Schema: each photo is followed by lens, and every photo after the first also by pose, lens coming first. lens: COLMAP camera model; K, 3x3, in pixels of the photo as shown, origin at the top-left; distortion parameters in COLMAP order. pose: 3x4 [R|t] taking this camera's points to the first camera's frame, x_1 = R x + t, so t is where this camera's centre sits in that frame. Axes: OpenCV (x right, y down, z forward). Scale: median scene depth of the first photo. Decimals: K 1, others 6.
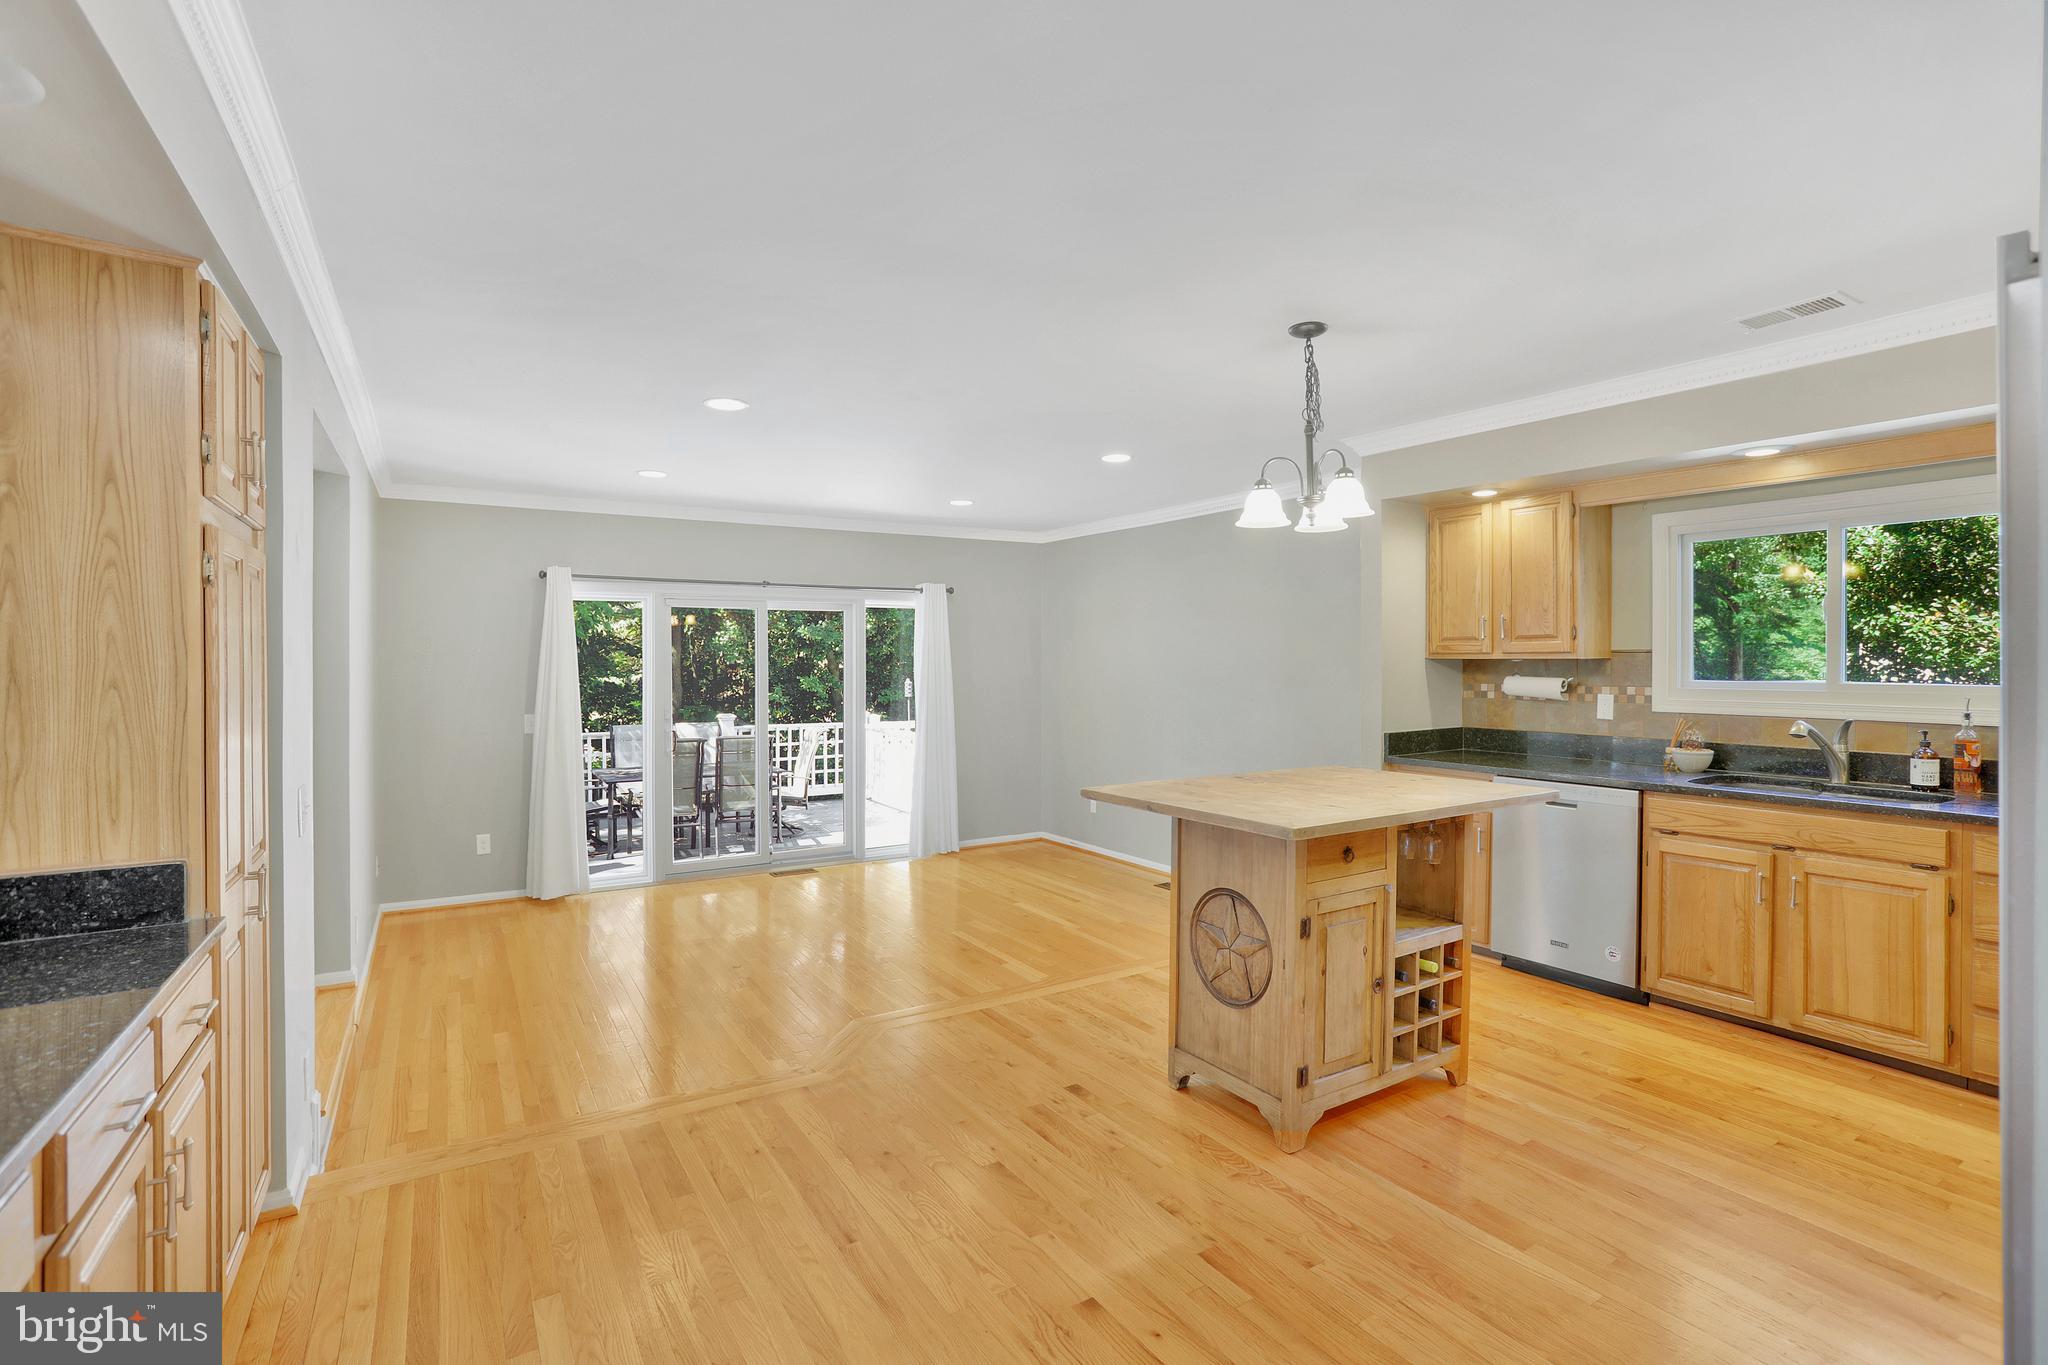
lens RADIAL K [[950.7, 0, 1010.2], [0, 950.7, 671.5], [0, 0, 1]] dist [-0.036775, 0.003973]
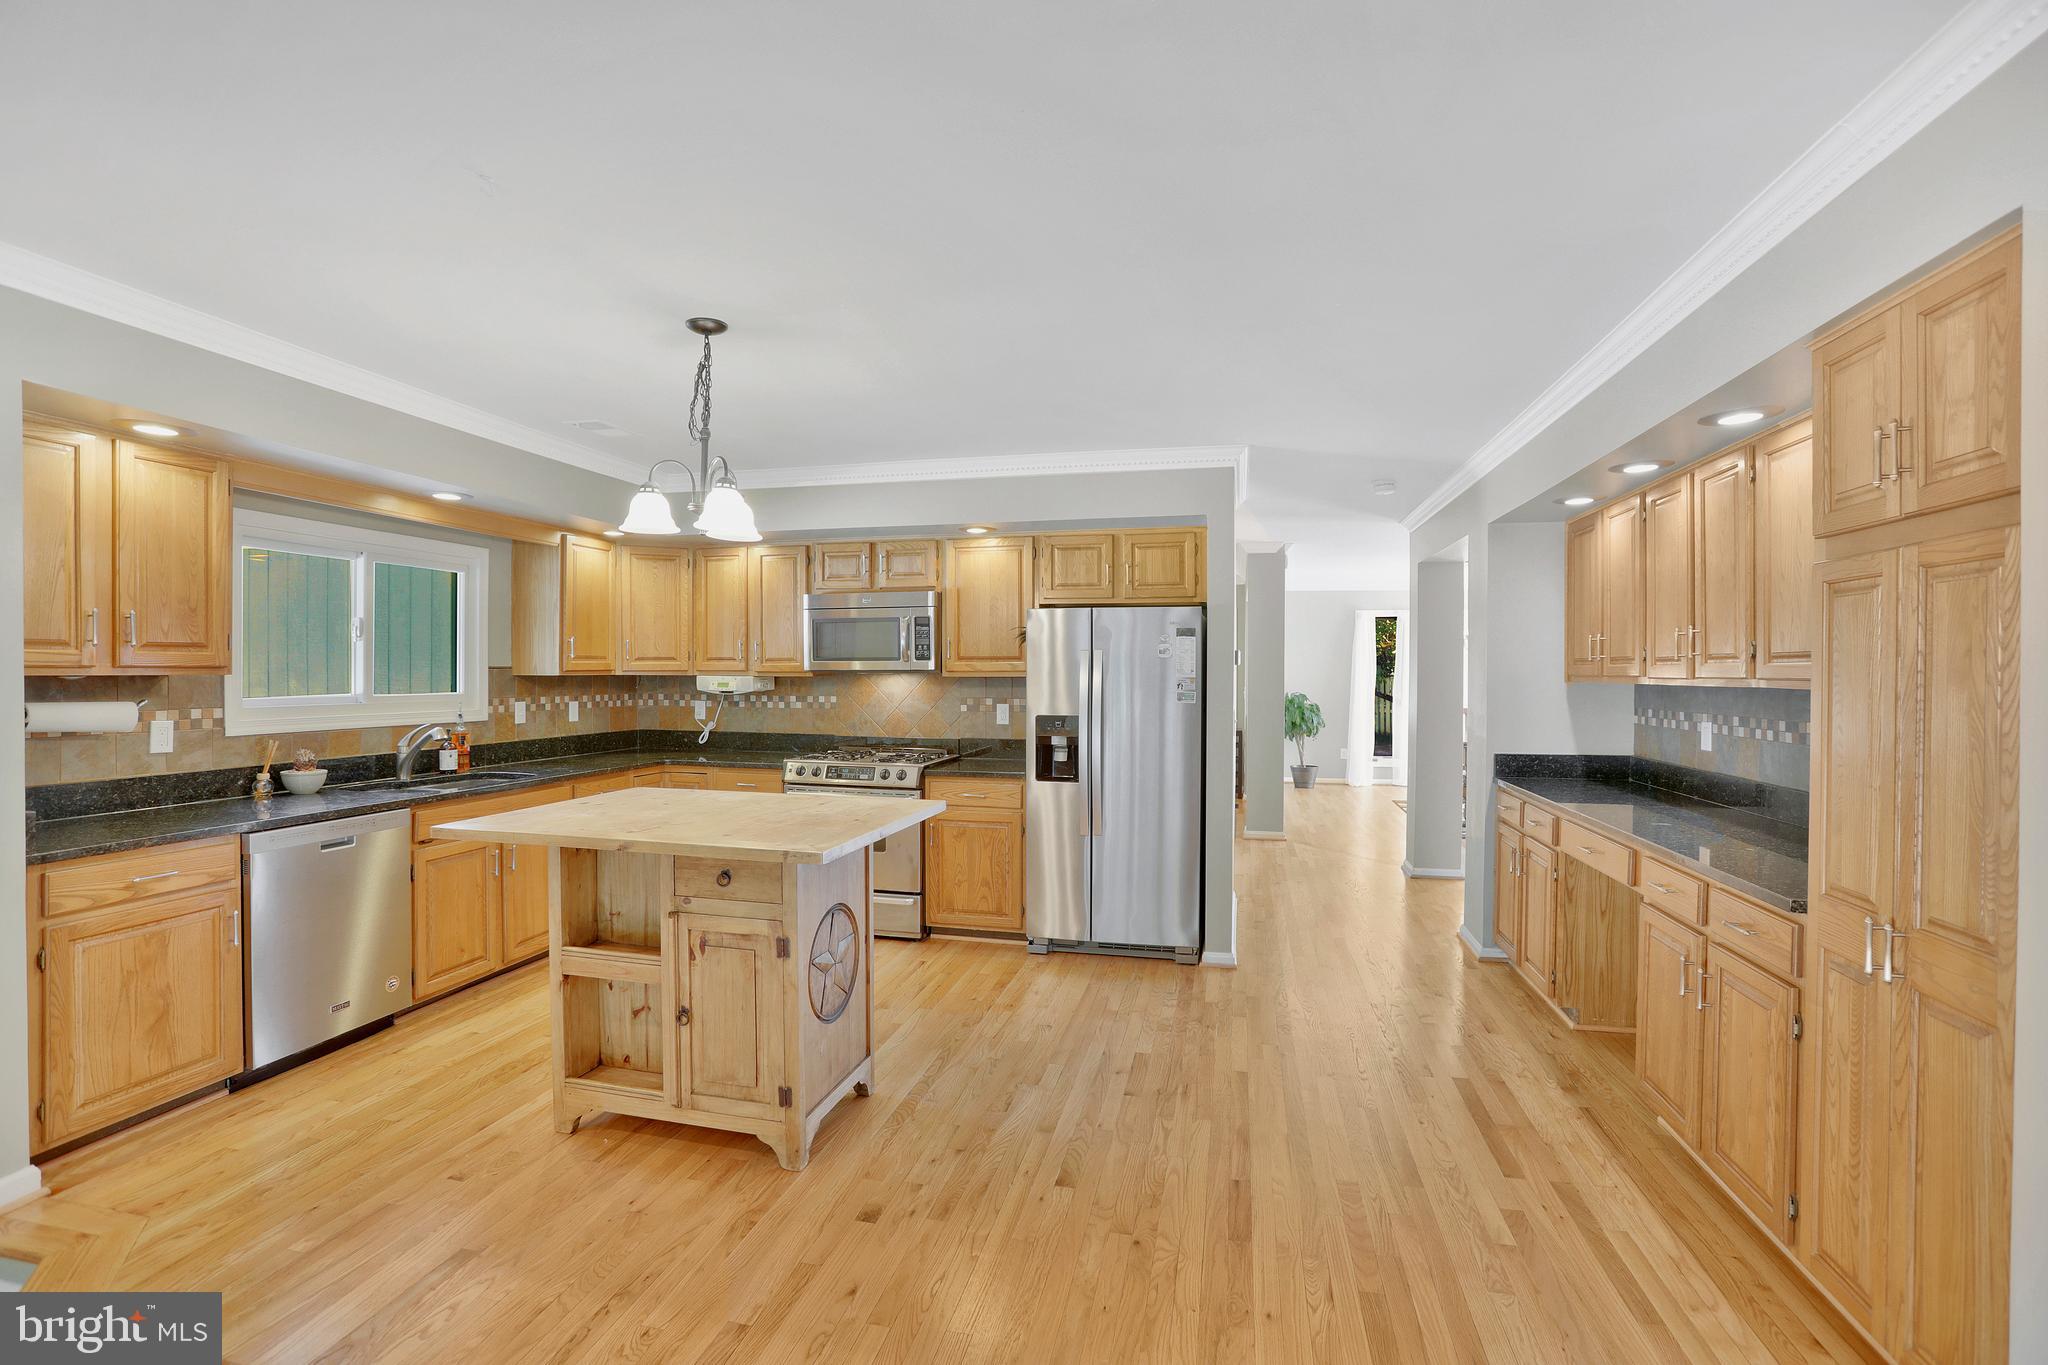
lens RADIAL K [[950.7, 0, 1018.1], [0, 950.7, 671.6], [0, 0, 1]] dist [-0.036775, 0.003973]
pose [[-0.708091, -0.002377, 0.706118, -0.508689], [0.005482, 0.999946, 0.008863, -0.023998], [-0.706100, 0.010147, -0.708039, 1.281162]]
